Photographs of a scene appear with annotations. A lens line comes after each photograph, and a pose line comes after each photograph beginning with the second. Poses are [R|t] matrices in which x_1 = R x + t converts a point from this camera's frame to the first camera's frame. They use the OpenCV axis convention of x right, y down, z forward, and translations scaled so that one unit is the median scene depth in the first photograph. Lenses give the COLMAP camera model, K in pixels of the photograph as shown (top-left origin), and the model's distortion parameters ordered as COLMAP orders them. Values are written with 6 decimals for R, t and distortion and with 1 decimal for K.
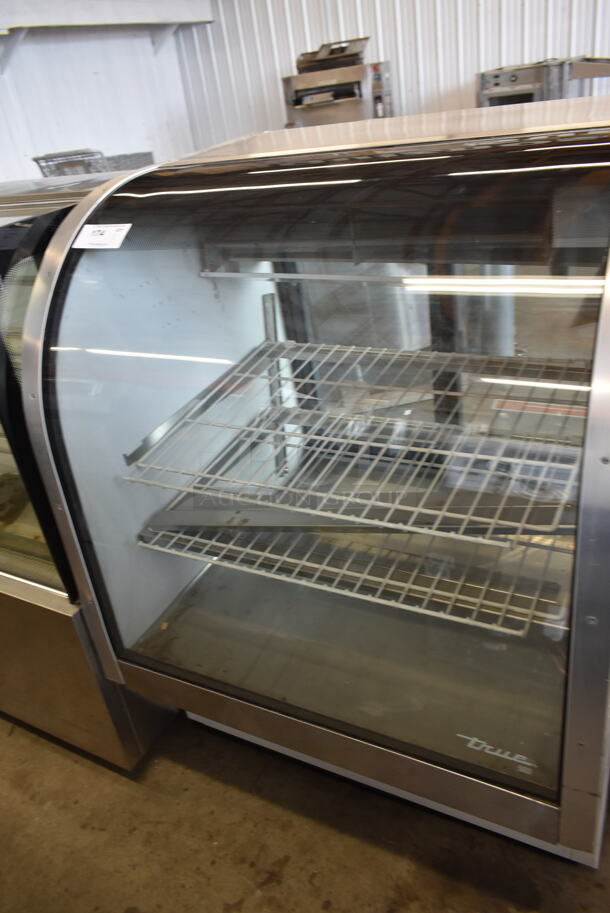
lens RADIAL K [[682.0, 0, 305.0], [0, 682.0, 456.5], [0, 0, 1]] dist [0.047074, -0.052405]
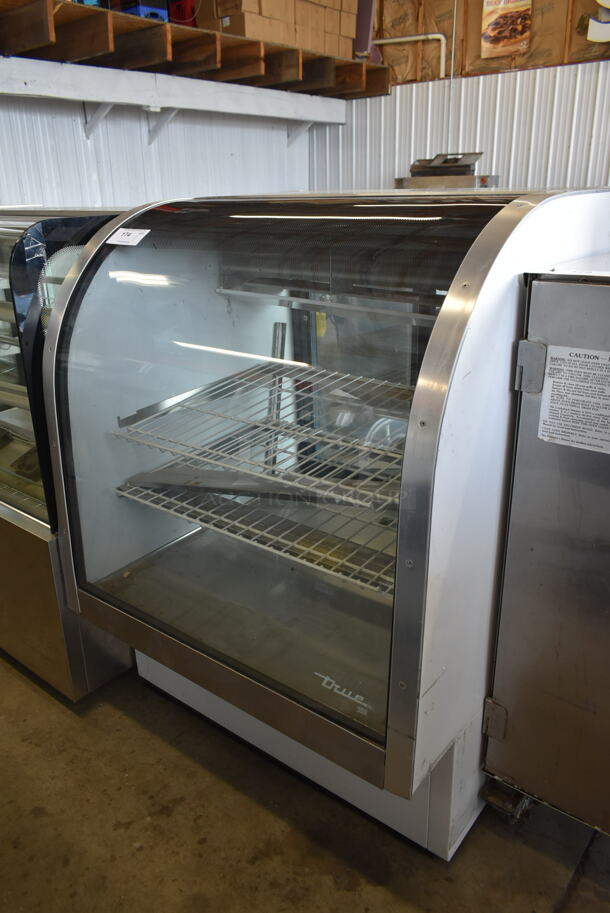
lens RADIAL K [[682.0, 0, 305.0], [0, 682.0, 456.5], [0, 0, 1]] dist [0.047074, -0.052405]
pose [[0.977086, 0.170722, -0.127108, 0.203663], [-0.184873, 0.976660, -0.109348, 0.124299], [0.105473, 0.130341, 0.985843, -0.135135]]
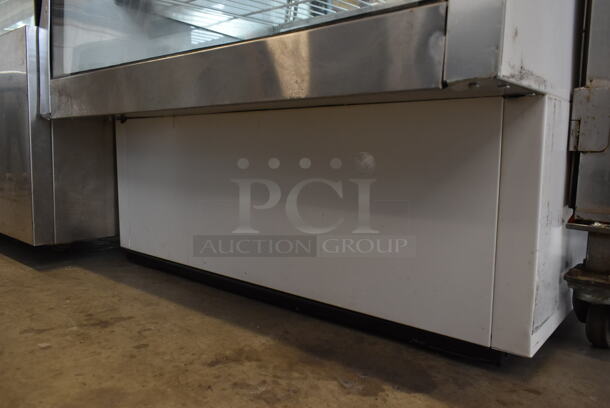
lens RADIAL K [[455.7, 0, 305.0], [0, 455.7, 204.0], [0, 0, 1]] dist [0.047074, -0.052405]
pose [[0.965225, 0.176134, -0.193175, 0.240374], [-0.237113, 0.901022, -0.363231, 0.582767], [0.110078, 0.396404, 0.911453, 0.457521]]
